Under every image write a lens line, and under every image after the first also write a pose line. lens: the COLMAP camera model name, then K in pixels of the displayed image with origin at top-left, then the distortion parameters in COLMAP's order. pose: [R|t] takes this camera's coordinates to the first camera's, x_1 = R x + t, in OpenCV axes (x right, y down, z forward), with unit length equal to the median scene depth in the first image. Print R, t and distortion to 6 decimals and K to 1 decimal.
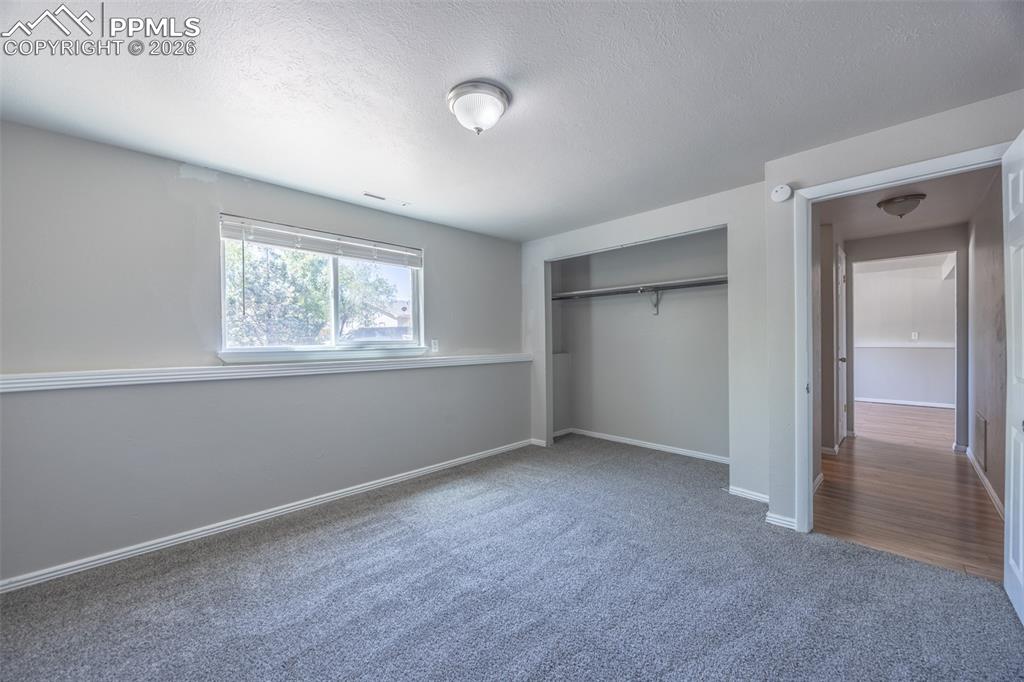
lens RADIAL K [[389.8, 0, 503.1], [0, 389.8, 340.2], [0, 0, 1]] dist [-0.000204, 0.000033]
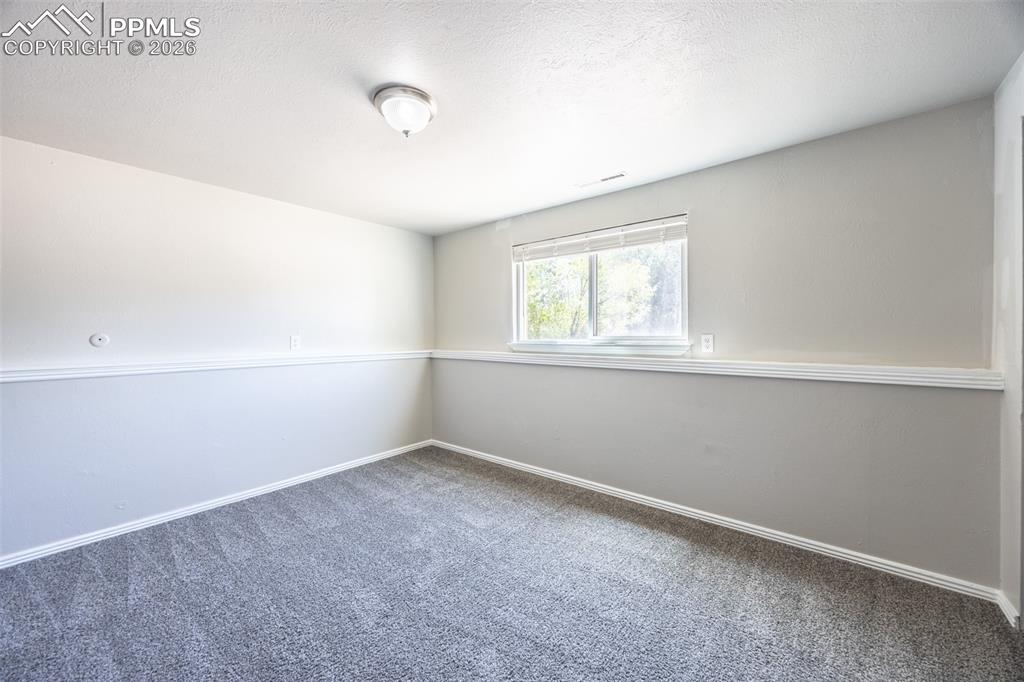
lens RADIAL K [[400.9, 0, 512.0], [0, 400.9, 341.0], [0, 0, 1]] dist [0.011365, -0.000057]
pose [[0.101835, 0.021185, -0.994576, 0.584179], [-0.001730, 0.999775, 0.021119, -0.006239], [0.994800, -0.000430, 0.101848, 0.660577]]
